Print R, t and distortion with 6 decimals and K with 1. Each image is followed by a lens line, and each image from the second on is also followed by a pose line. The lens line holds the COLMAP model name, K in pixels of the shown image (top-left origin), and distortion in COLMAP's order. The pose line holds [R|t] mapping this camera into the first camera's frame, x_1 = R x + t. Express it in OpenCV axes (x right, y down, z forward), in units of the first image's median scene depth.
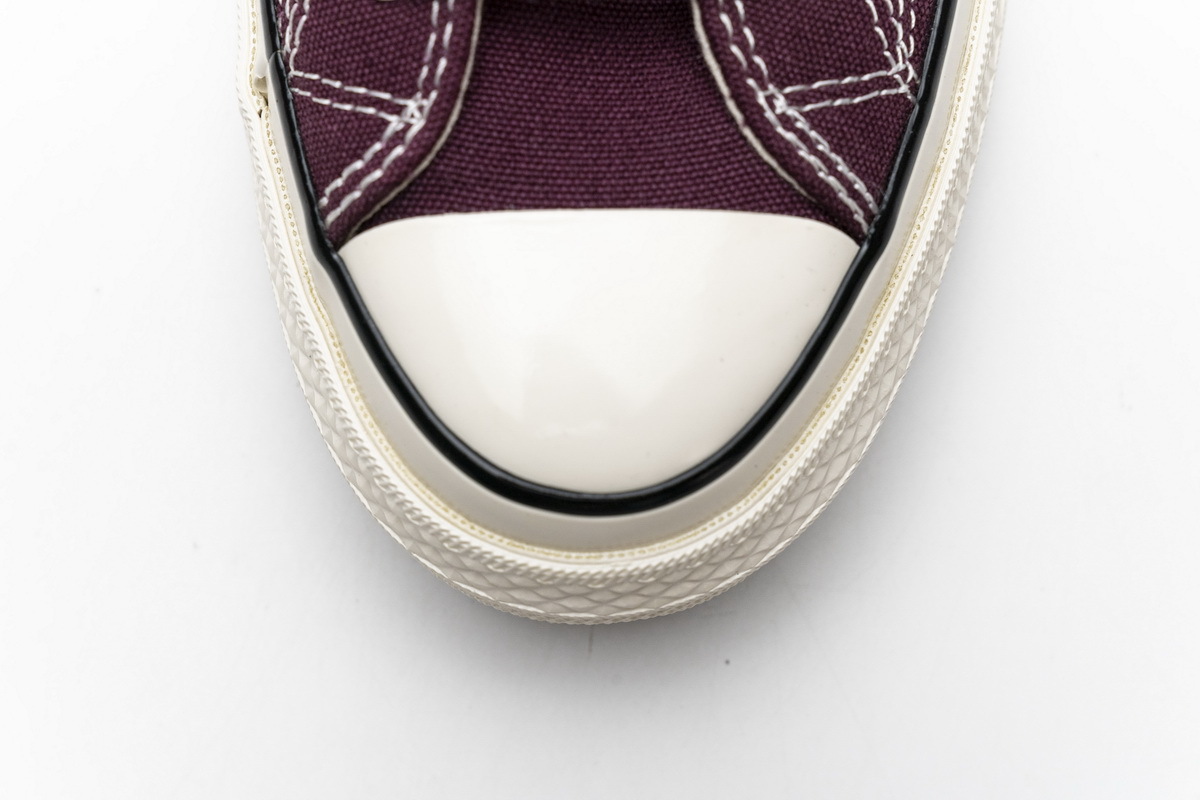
lens RADIAL K [[2386.8, 0, 599.6], [0, 2386.8, 383.7], [0, 0, 1]] dist [0.004821, -0.065637]
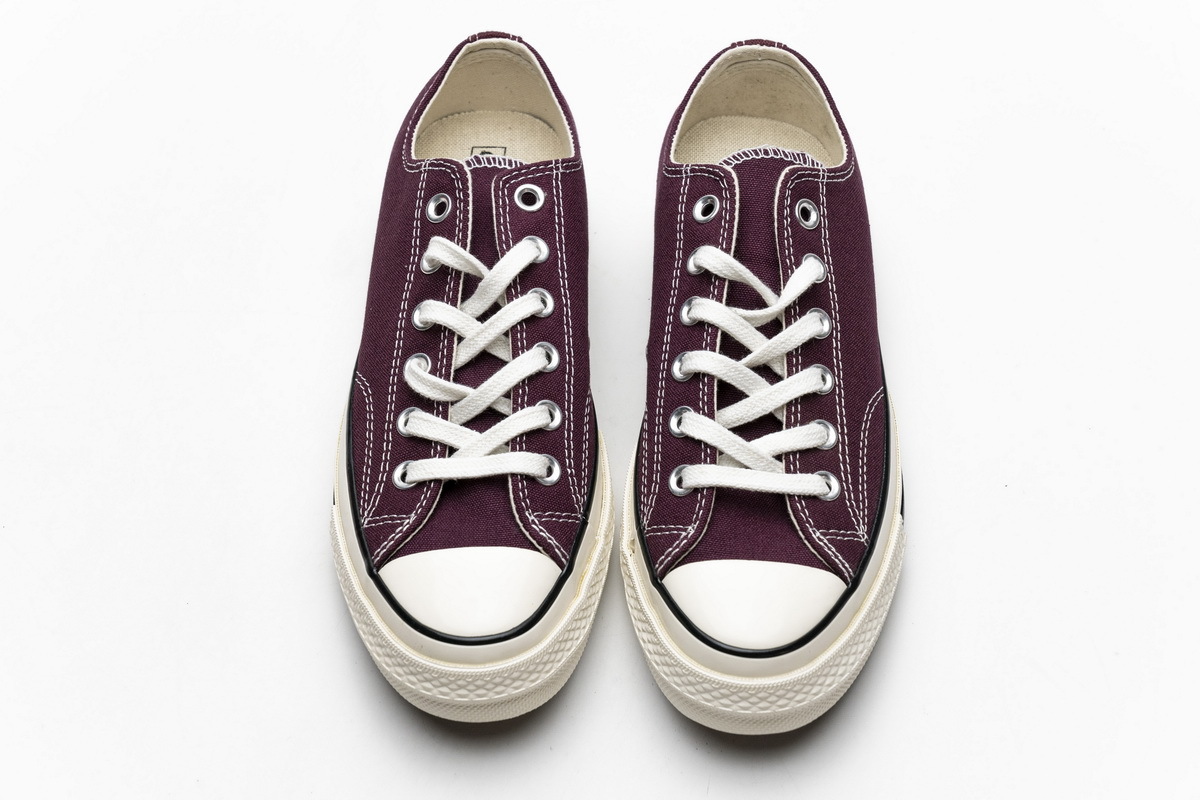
lens RADIAL K [[2386.8, 0, 599.6], [0, 2386.8, 383.7], [0, 0, 1]] dist [0.004821, -0.065637]
pose [[0.997996, 0.013059, -0.061923, -0.010705], [-0.043415, 0.853193, -0.519786, 1.228904], [0.046044, 0.521432, 0.852050, -1.547818]]
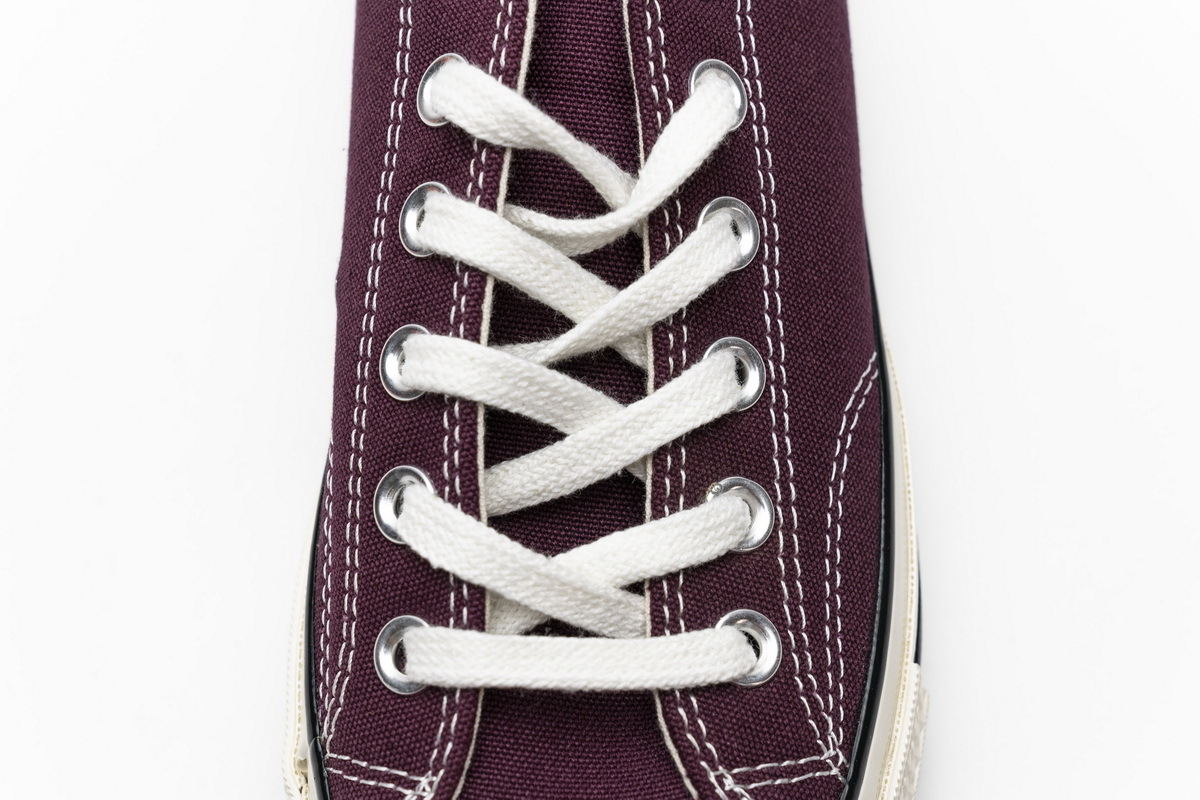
lens RADIAL K [[2386.8, 0, 599.6], [0, 2386.8, 383.7], [0, 0, 1]] dist [0.004821, -0.065637]
pose [[0.999578, 0.001272, -0.029015, 0.045072], [-0.009712, 0.956164, -0.292671, 0.044000], [0.027371, 0.292830, 0.955773, -0.215259]]
